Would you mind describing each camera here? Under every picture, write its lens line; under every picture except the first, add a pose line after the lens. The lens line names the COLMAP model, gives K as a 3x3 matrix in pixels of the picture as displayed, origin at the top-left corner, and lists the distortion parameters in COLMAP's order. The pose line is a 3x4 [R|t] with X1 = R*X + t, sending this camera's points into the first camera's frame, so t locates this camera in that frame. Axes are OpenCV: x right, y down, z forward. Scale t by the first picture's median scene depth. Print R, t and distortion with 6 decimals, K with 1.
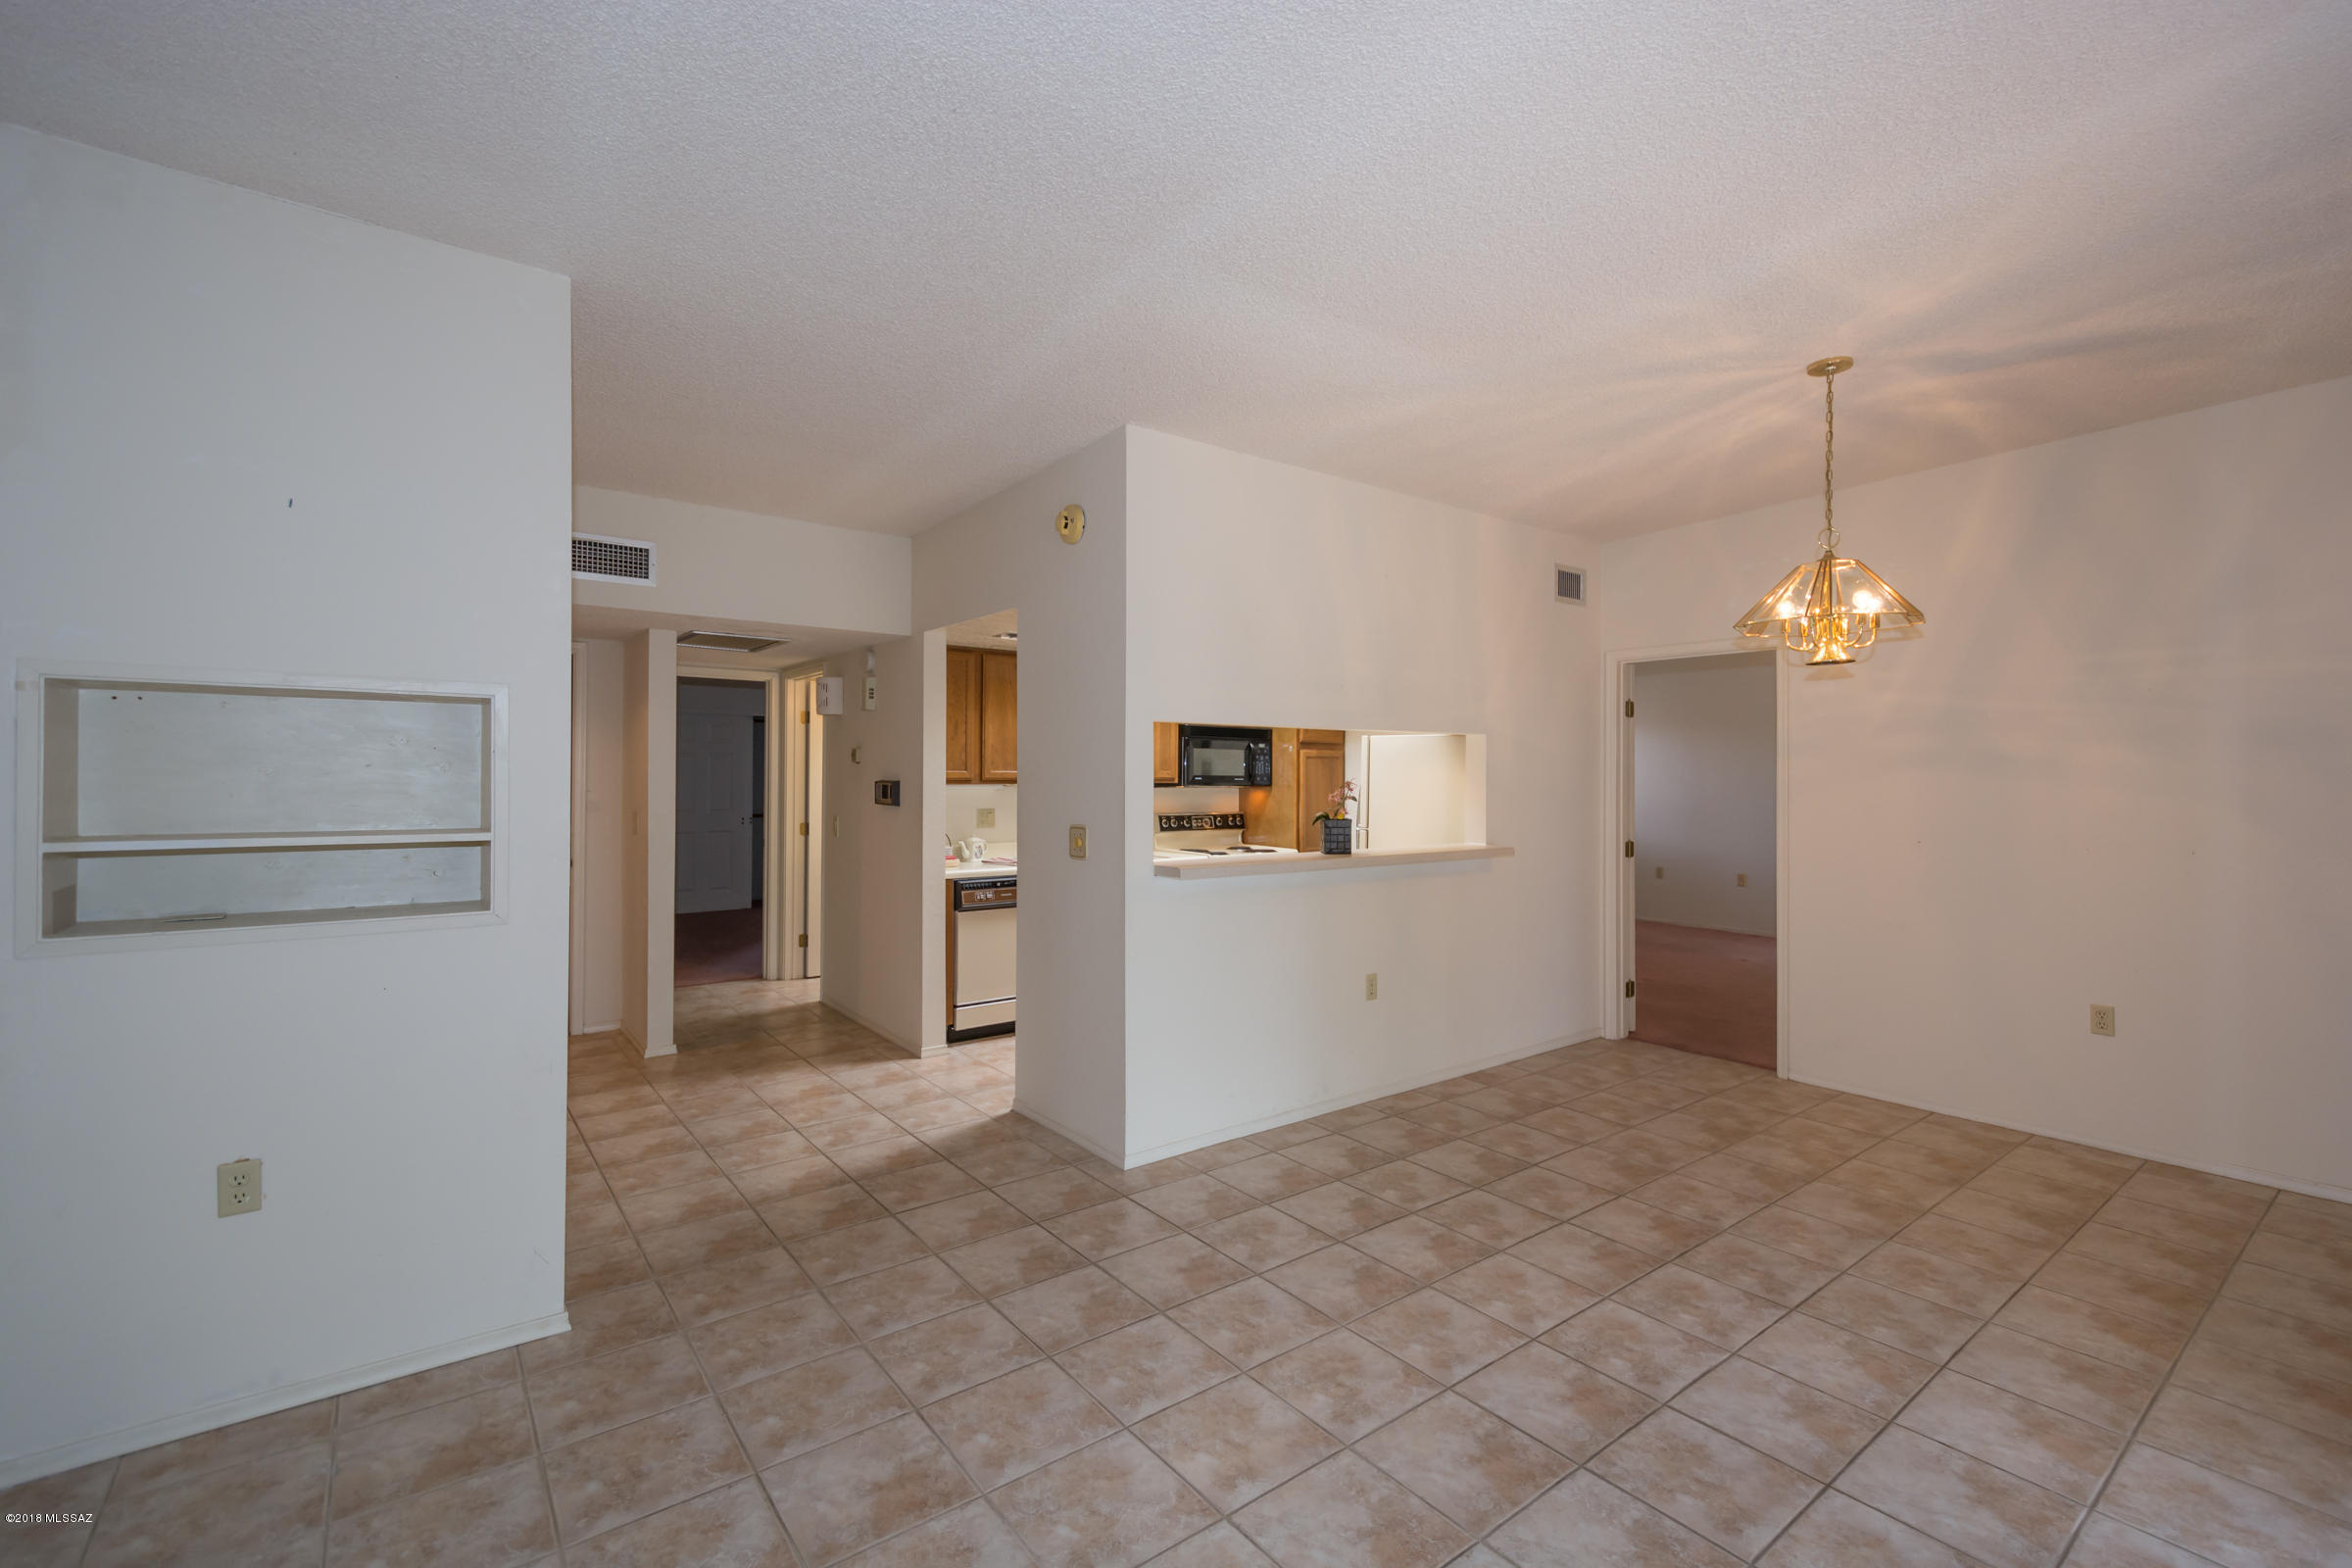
lens RADIAL K [[1041.3, 0, 1208.7], [0, 1041.3, 793.4], [0, 0, 1]] dist [0.016563, -0.004657]
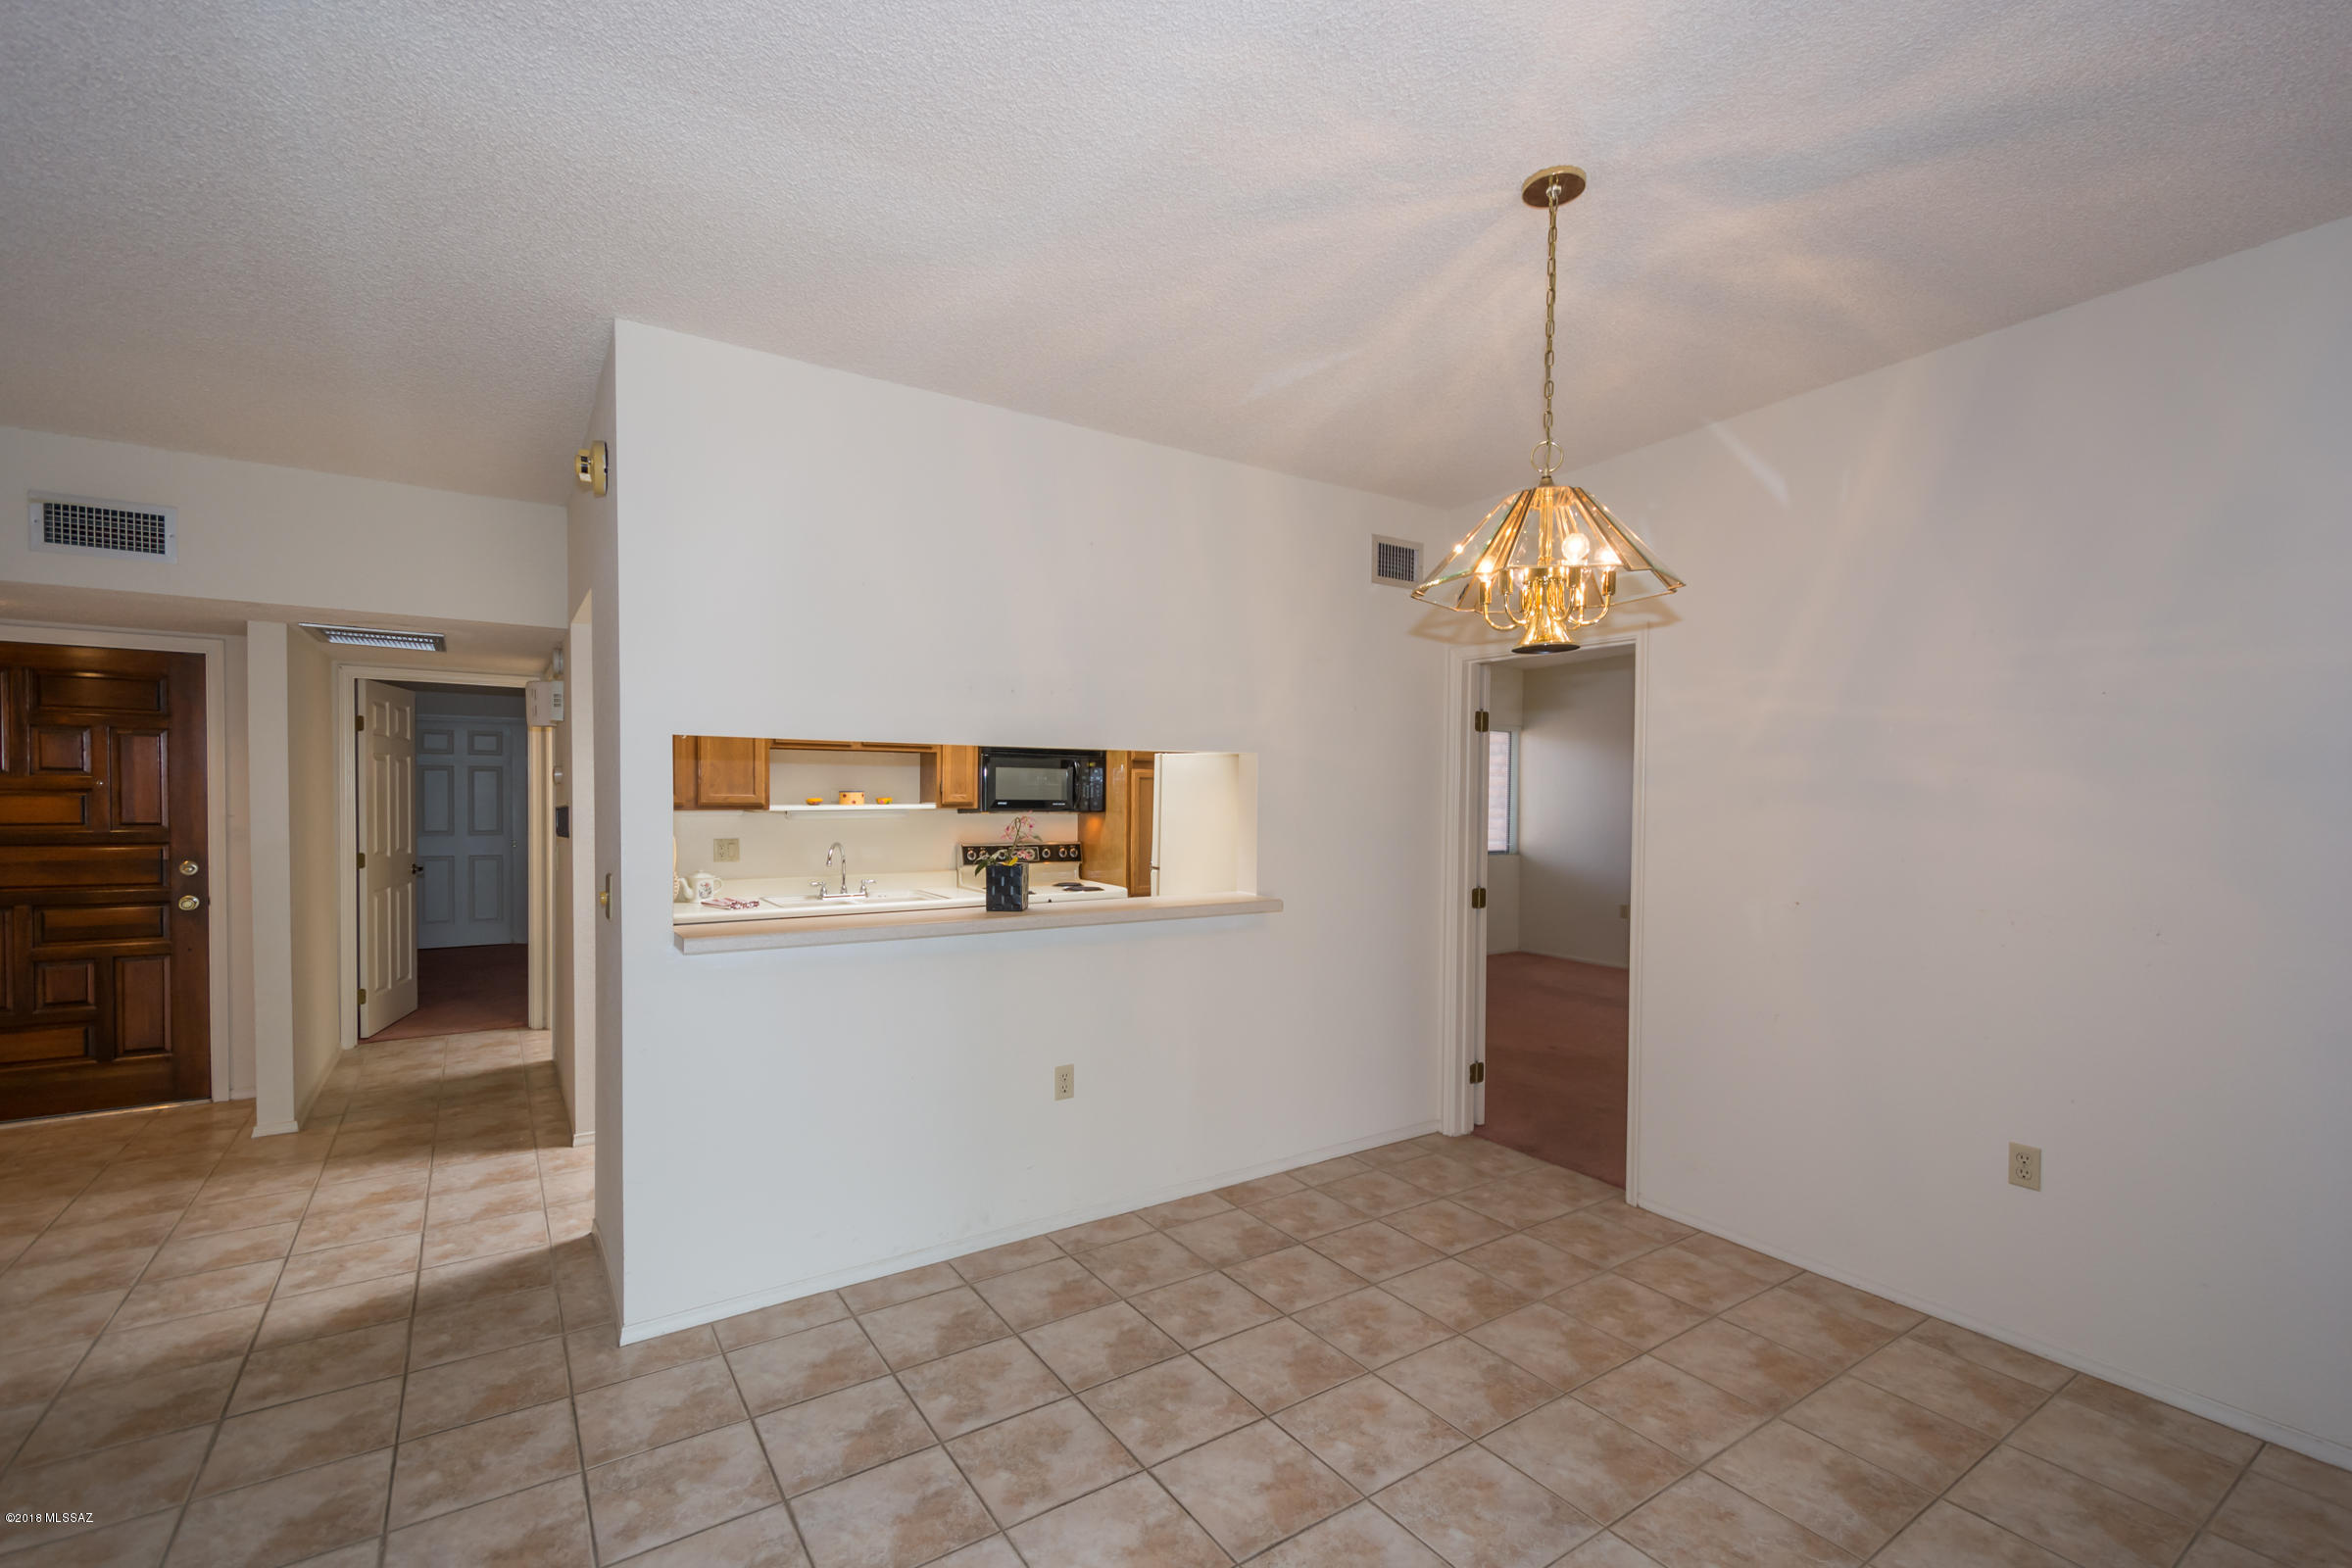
lens RADIAL K [[1041.3, 0, 1218.1], [0, 1041.3, 835.2], [0, 0, 1]] dist [0.016563, -0.004657]
pose [[0.998221, 0.008577, -0.058999, 0.383773], [-0.007091, 0.999653, 0.025355, -0.020462], [0.059196, -0.024891, 0.997936, 0.298199]]
